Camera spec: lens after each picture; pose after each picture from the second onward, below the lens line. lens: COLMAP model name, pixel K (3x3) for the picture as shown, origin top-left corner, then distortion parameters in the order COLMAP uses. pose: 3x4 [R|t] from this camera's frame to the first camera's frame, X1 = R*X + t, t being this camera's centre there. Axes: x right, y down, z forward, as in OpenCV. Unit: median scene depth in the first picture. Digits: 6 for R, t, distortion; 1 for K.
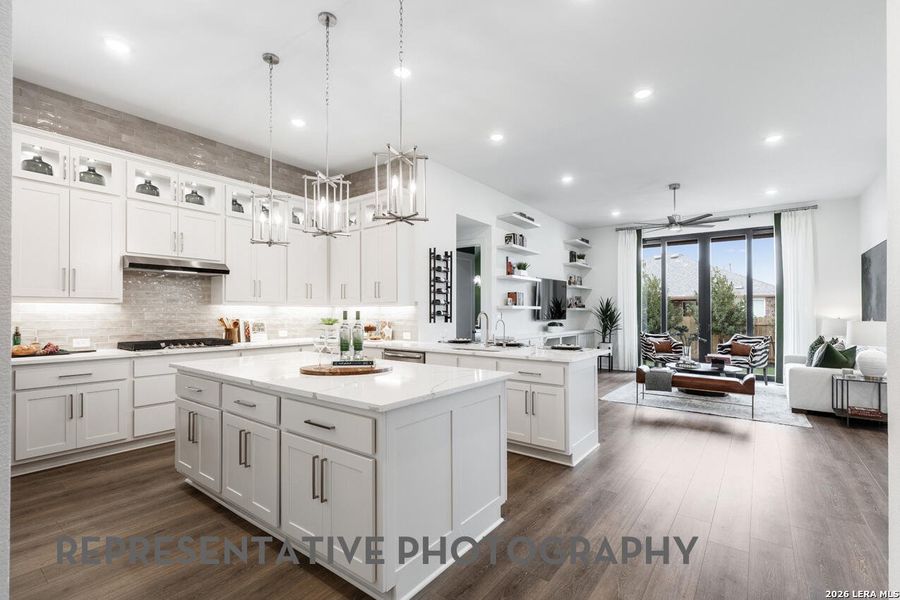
lens RADIAL K [[406.0, 0, 445.9], [0, 406.0, 306.1], [0, 0, 1]] dist [-0.000132, -0.000413]
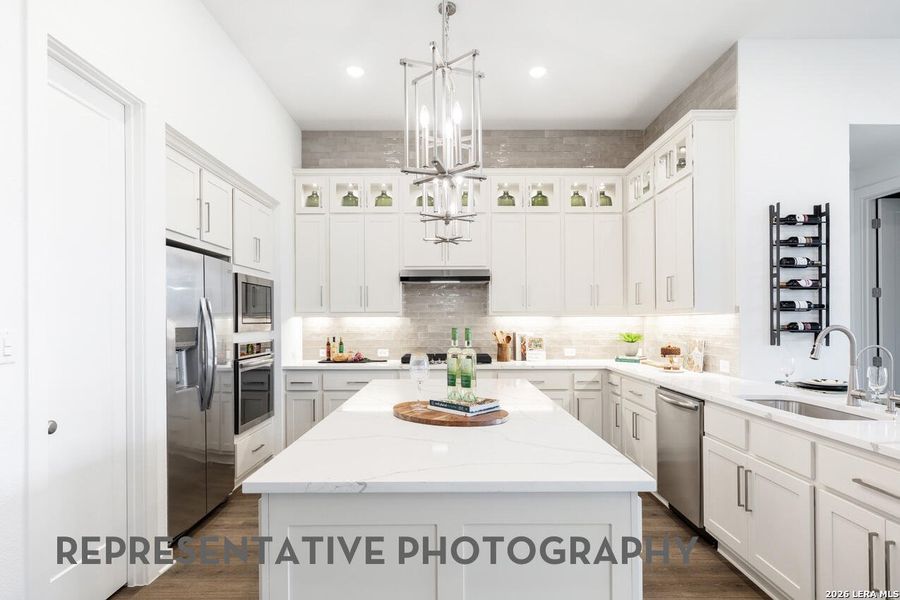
lens RADIAL K [[483.5, 0, 436.2], [0, 483.5, 323.9], [0, 0, 1]] dist [-0.005229, -0.000599]
pose [[0.614682, -0.001171, -0.788774, 0.184983], [0.014977, 0.999836, 0.010188, 0.000289], [0.788633, -0.018076, 0.614599, 0.250650]]
